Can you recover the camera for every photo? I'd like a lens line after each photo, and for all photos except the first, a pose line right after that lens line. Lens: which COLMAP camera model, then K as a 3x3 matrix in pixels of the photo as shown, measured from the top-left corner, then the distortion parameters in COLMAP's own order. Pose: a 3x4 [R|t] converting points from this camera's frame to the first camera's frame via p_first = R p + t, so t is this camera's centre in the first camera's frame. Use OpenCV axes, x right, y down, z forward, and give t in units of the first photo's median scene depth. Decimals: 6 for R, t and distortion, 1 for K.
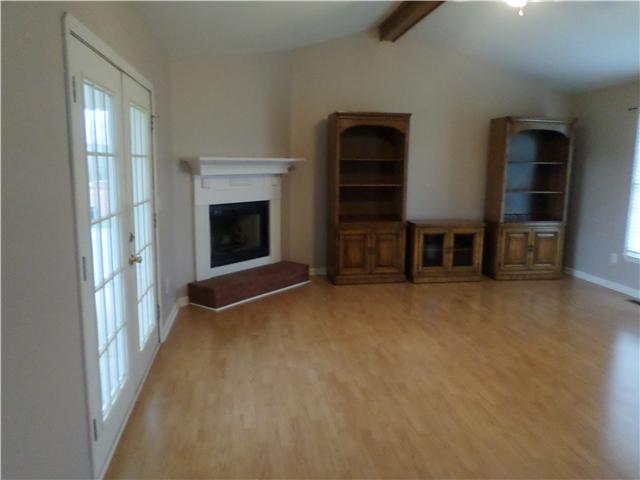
lens RADIAL K [[485.1, 0, 320.4], [0, 485.1, 232.6], [0, 0, 1]] dist [-0.002781, -0.001333]
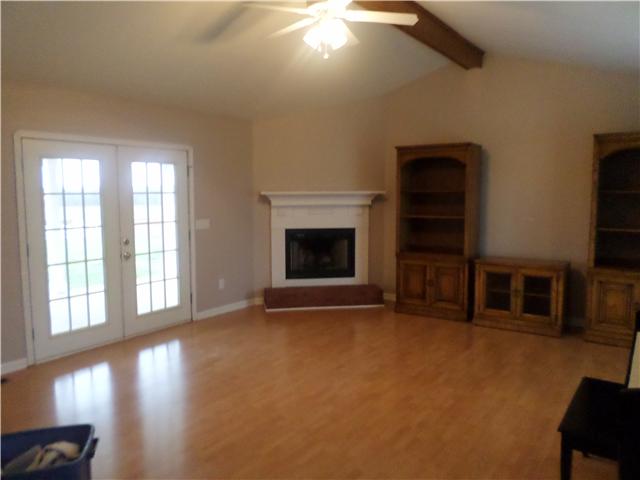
lens RADIAL K [[488.4, 0, 320.0], [0, 488.4, 240.0], [0, 0, 1]] dist [-0.011602, -0.001850]
pose [[0.714367, 0.053658, -0.697711, 0.626277], [-0.088807, 0.995946, -0.014333, -0.015350], [0.694113, 0.072201, 0.716236, 0.128904]]
